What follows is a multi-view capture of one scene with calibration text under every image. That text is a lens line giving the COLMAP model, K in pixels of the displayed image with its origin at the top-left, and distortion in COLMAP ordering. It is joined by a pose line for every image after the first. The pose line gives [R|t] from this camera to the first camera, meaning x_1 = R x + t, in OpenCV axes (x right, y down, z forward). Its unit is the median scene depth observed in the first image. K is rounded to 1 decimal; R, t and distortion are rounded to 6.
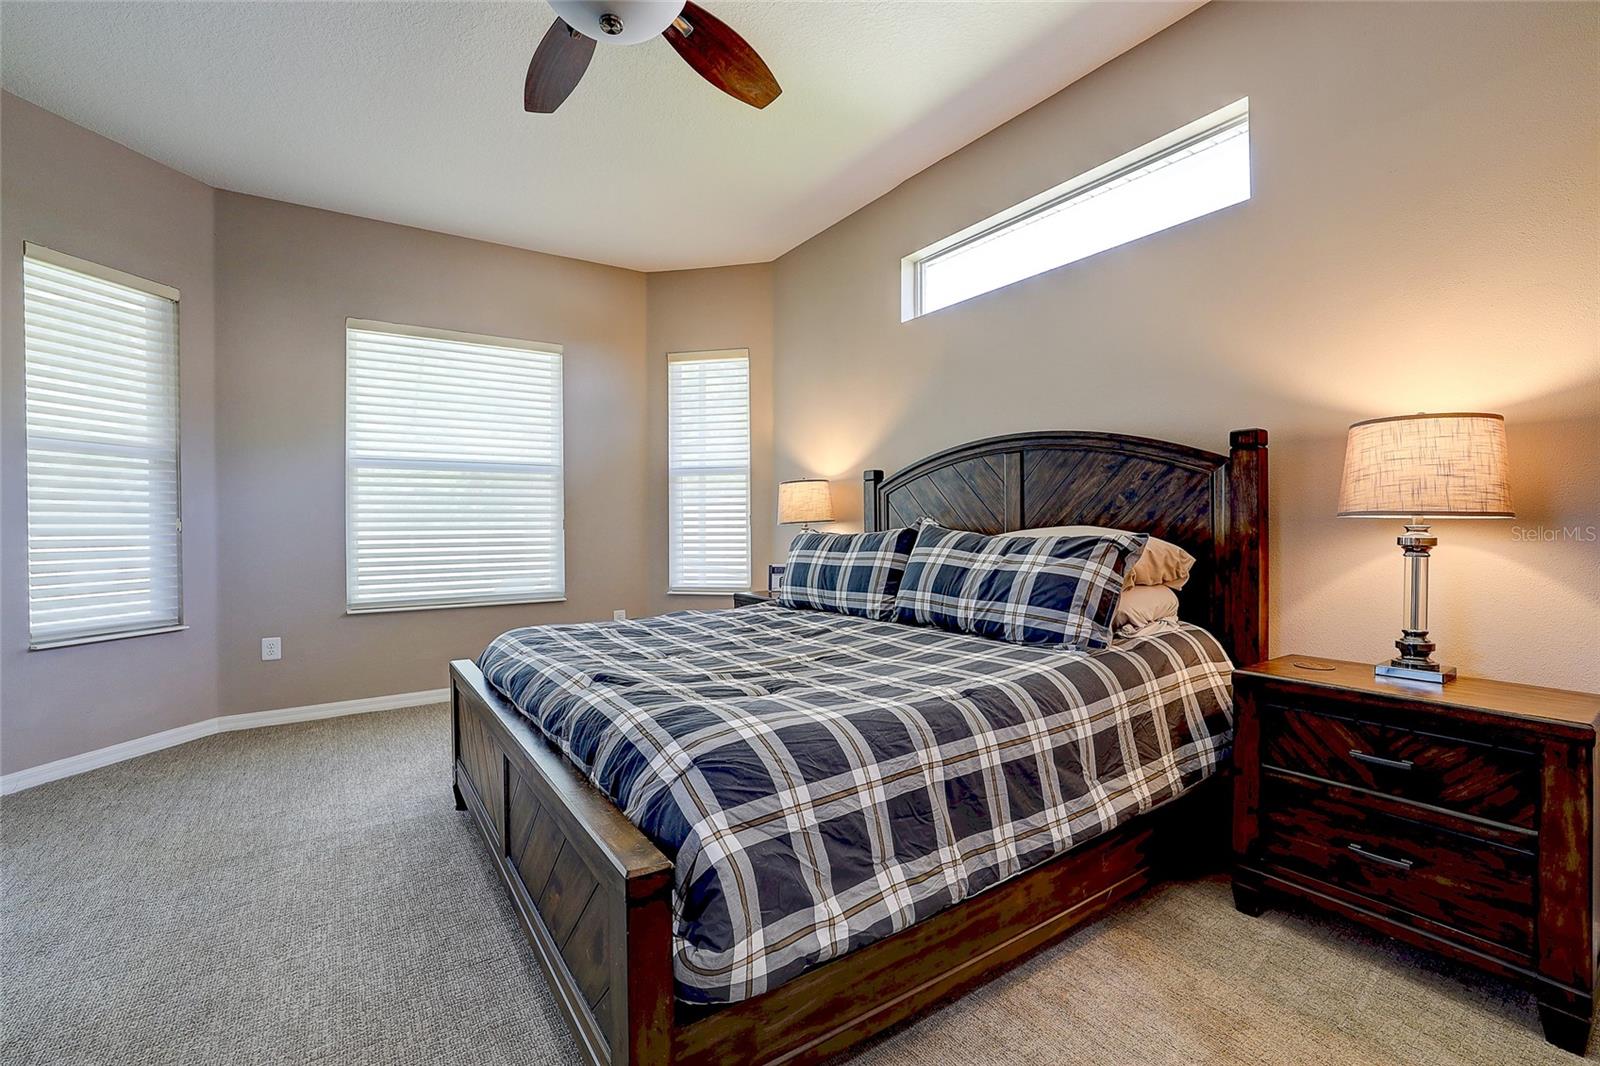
lens RADIAL K [[689.5, 0, 795.9], [0, 689.5, 530.4], [0, 0, 1]] dist [-0.047592, 0.019302]
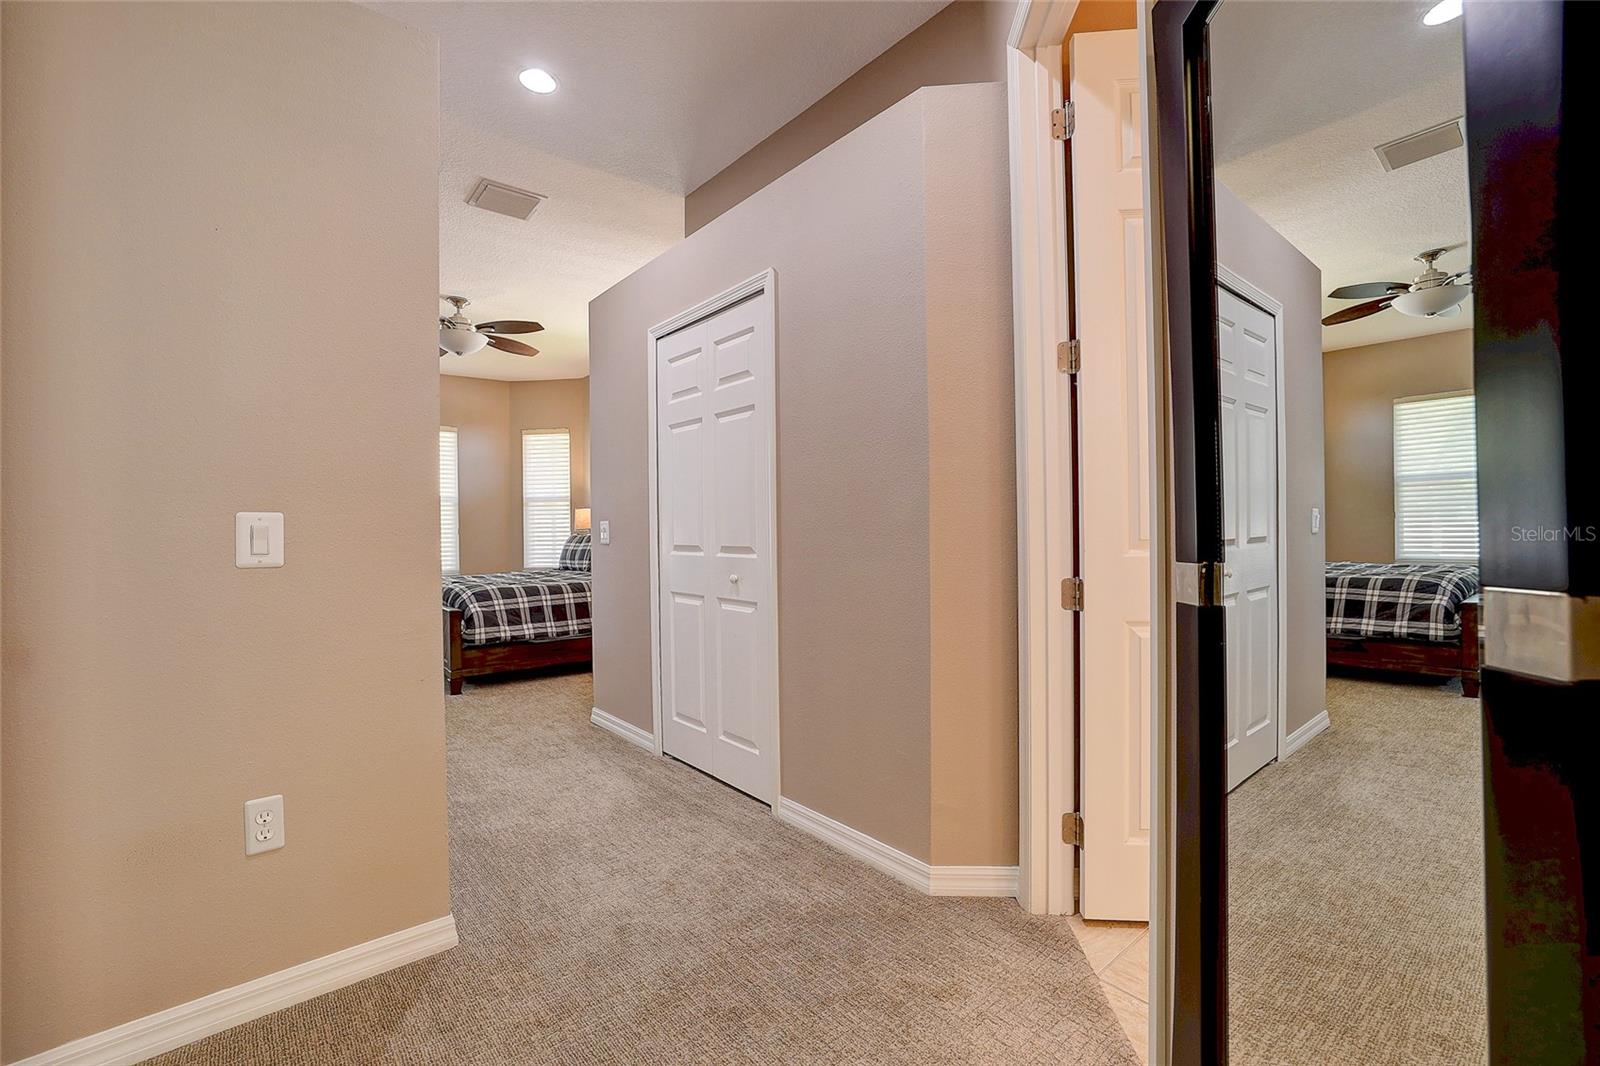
lens RADIAL K [[689.5, 0, 795.9], [0, 689.5, 530.4], [0, 0, 1]] dist [-0.047592, 0.019302]
pose [[0.995601, -0.004896, 0.093562, 1.325478], [0.005298, 0.999978, -0.004053, 0.003563], [-0.093540, 0.004531, 0.995605, -3.046192]]
